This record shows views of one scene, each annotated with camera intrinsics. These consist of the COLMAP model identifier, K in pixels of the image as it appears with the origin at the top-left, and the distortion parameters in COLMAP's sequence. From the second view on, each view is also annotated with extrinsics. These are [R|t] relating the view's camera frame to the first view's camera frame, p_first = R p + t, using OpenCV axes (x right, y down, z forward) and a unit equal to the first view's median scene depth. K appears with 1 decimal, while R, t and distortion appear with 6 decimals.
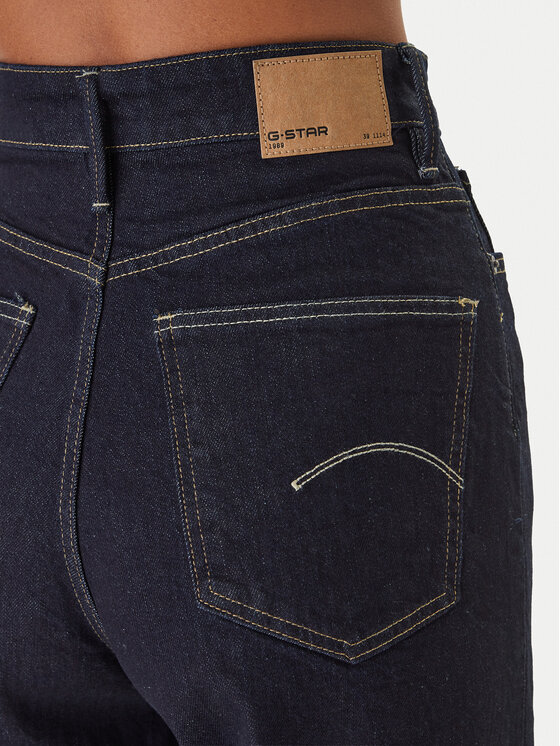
lens RADIAL K [[1314.7, 0, 281.6], [0, 1314.7, 374.0], [0, 0, 1]] dist [-0.022981, 0.000000]
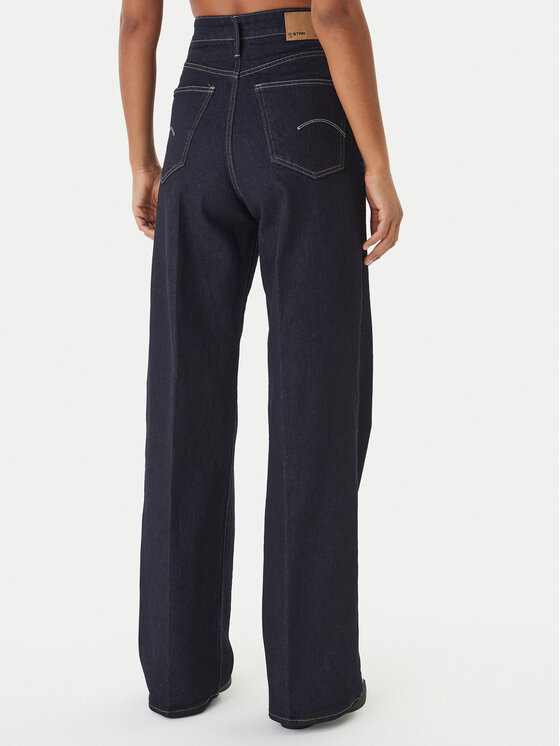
lens RADIAL K [[1224.0, 0, 279.0], [0, 1224.0, 373.9], [0, 0, 1]] dist [-0.042754, 0.000000]
pose [[0.992576, 0.000673, 0.121624, -0.427350], [0.011097, 0.995313, -0.096066, 1.026724], [-0.121119, 0.096703, 0.987916, -2.113908]]
